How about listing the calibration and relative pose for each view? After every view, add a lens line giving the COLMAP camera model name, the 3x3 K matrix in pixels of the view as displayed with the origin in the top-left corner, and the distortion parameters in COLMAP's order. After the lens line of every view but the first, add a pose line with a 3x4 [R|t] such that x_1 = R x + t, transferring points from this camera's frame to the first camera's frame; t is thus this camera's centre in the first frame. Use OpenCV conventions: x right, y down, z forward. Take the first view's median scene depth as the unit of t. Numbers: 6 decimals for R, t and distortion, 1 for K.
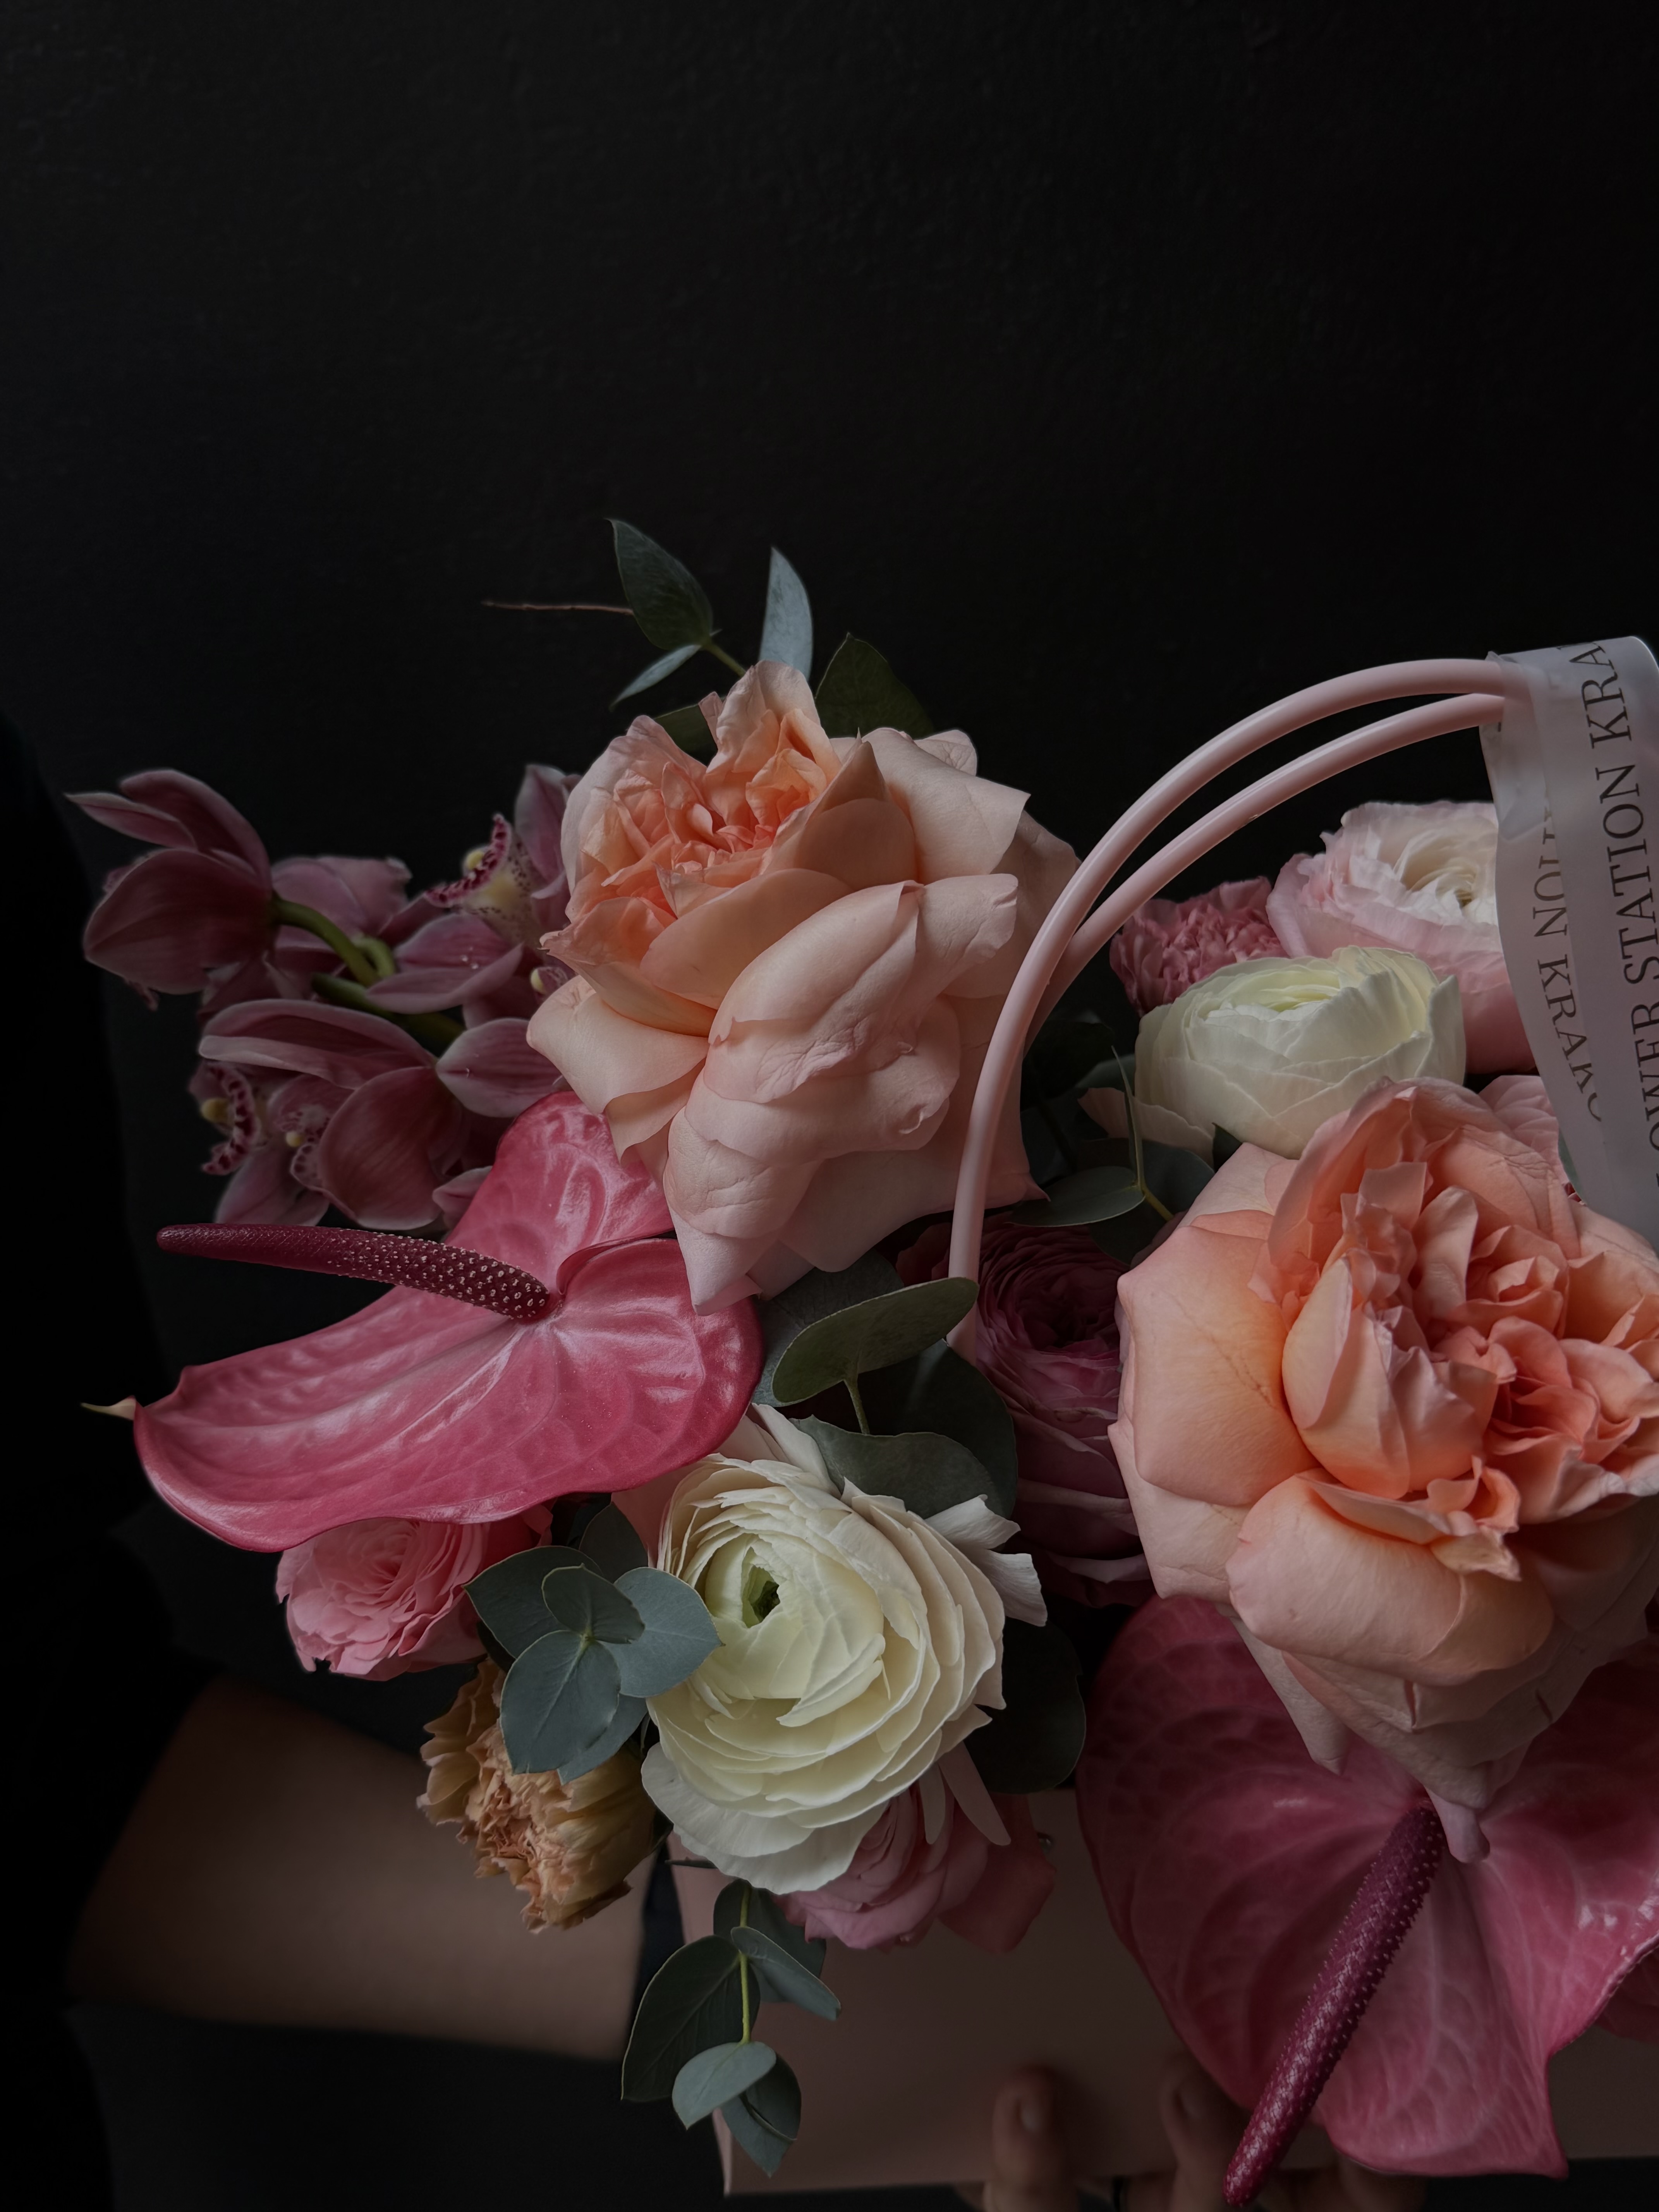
lens RADIAL K [[2248.7, 0, 841.2], [0, 2248.7, 1114.9], [0, 0, 1]] dist [0.094035, 0.000000]
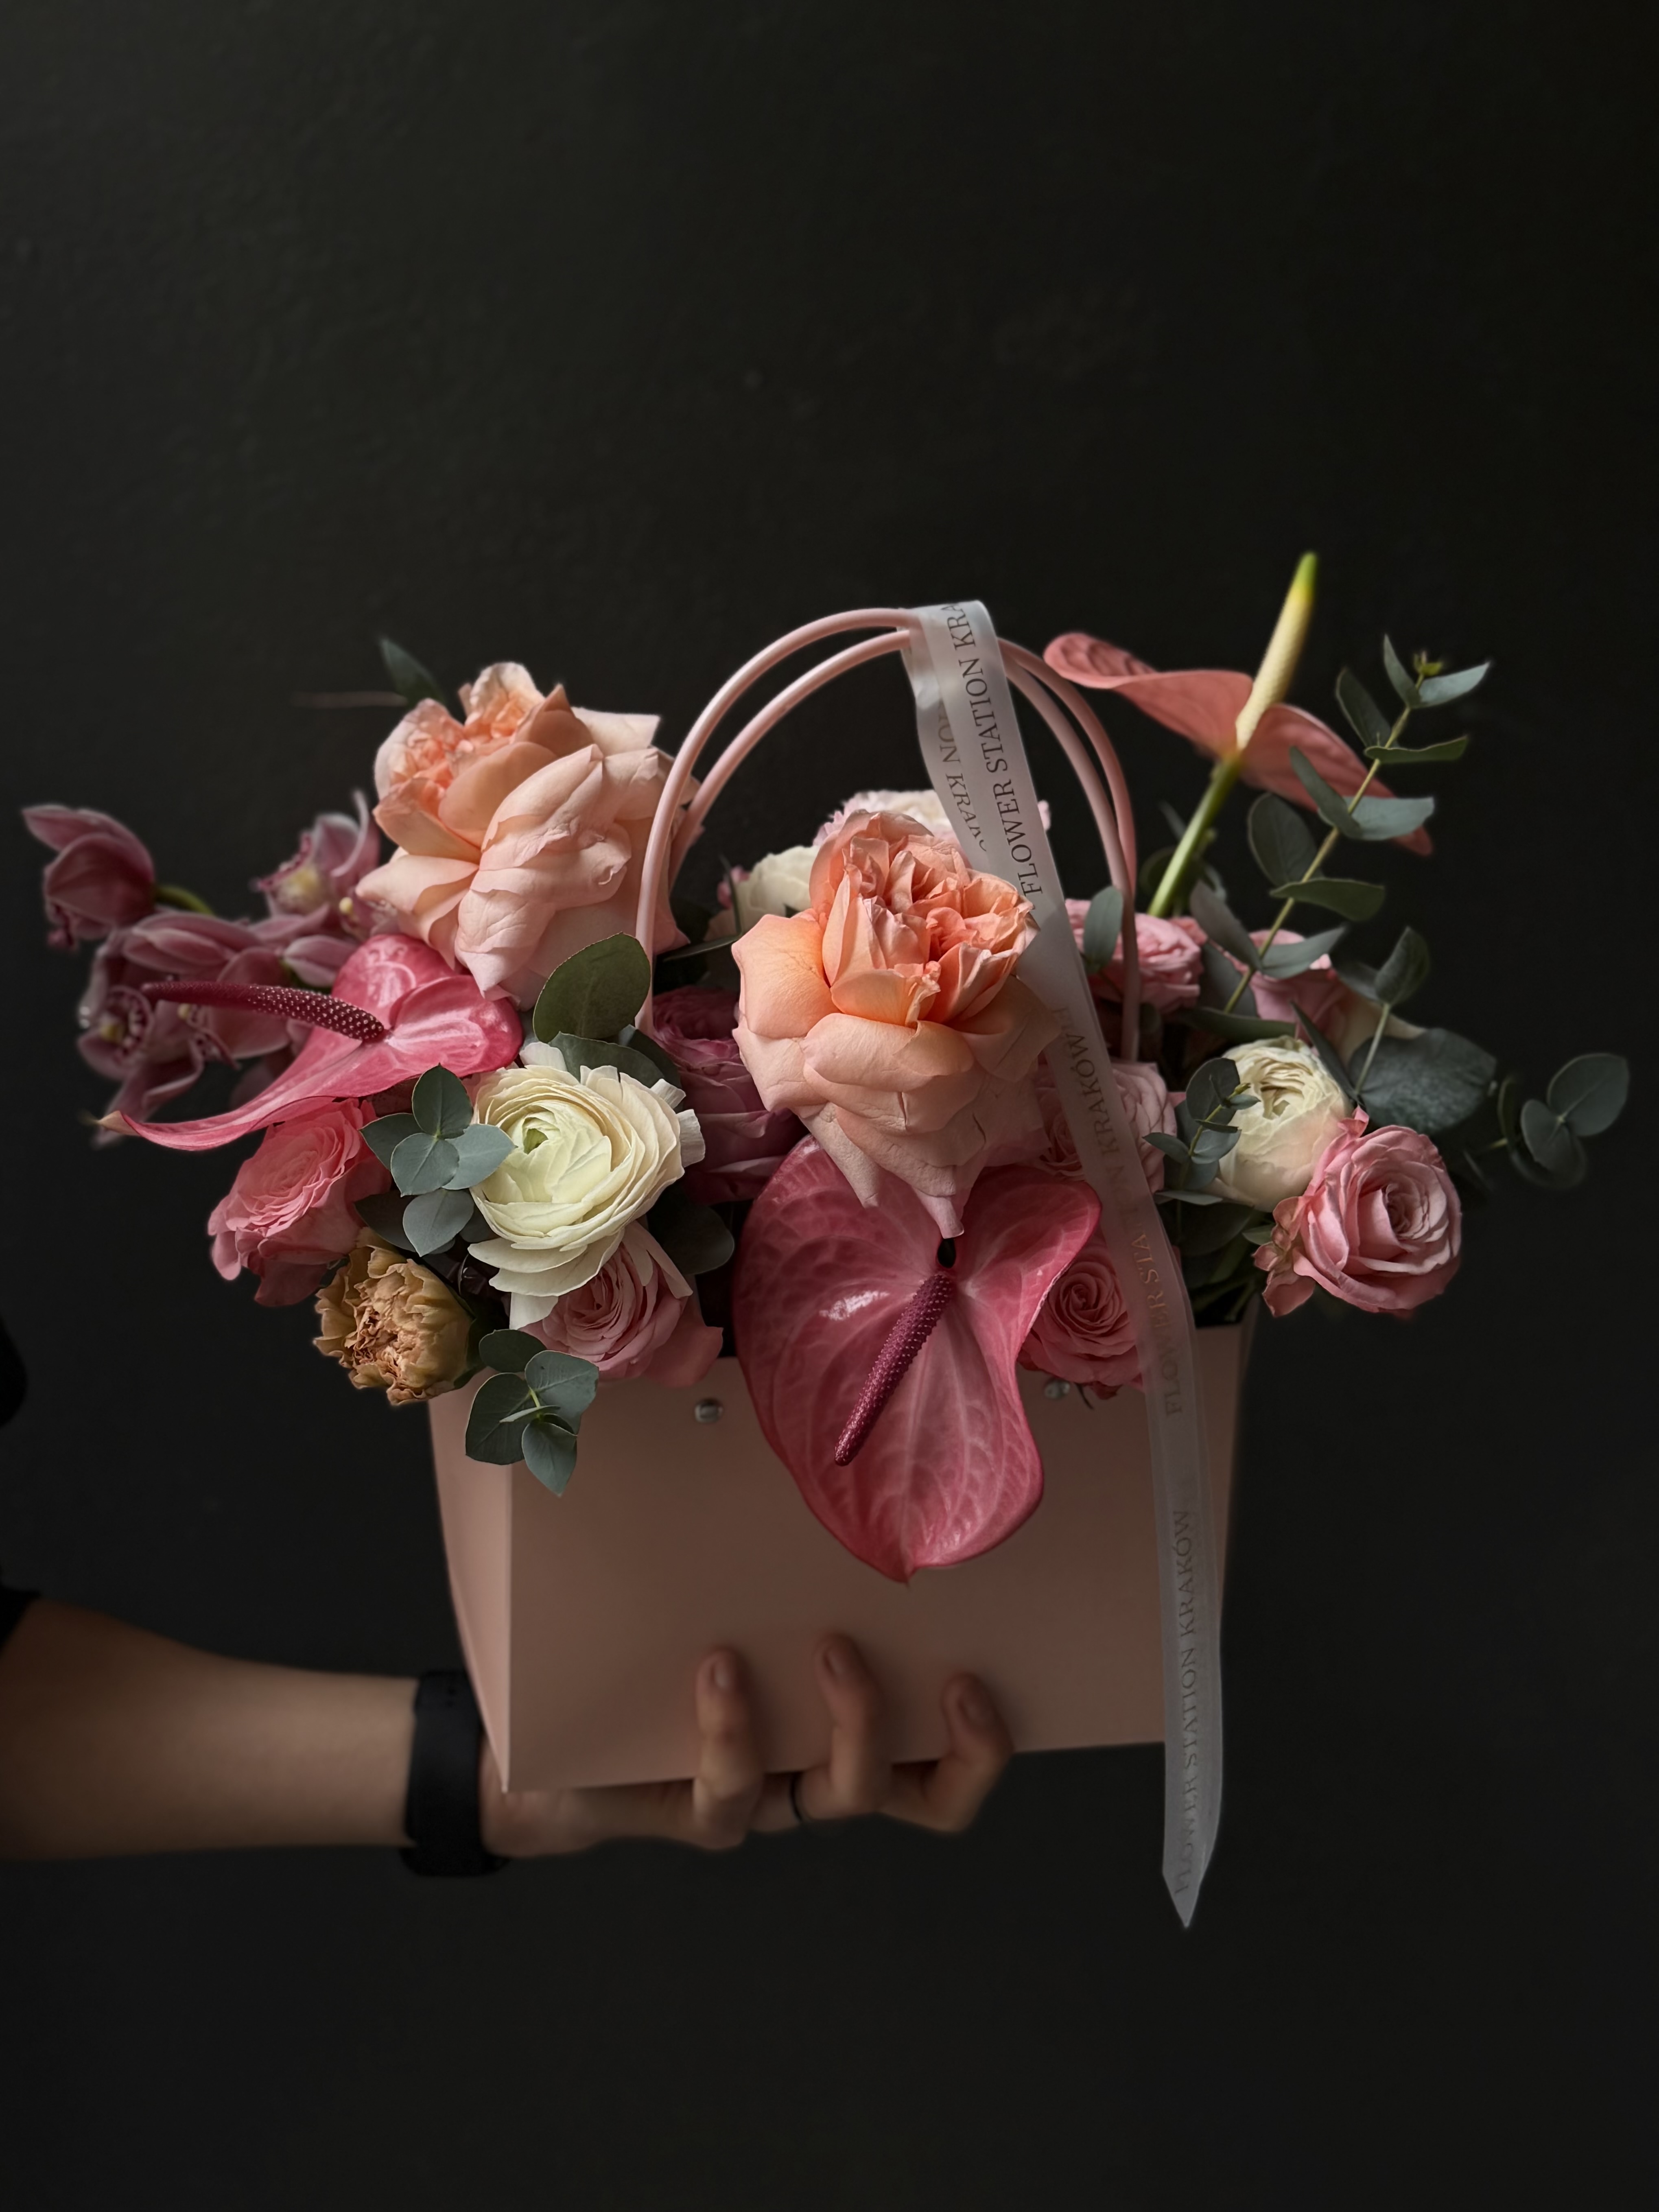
lens RADIAL K [[3044.1, 0, 824.1], [0, 3044.1, 1102.1], [0, 0, 1]] dist [0.175634, 0.000000]
pose [[0.988105, -0.044138, 0.147311, -0.153702], [0.087720, 0.948568, -0.304177, 0.883305], [-0.126309, 0.313481, 0.941157, -1.155351]]
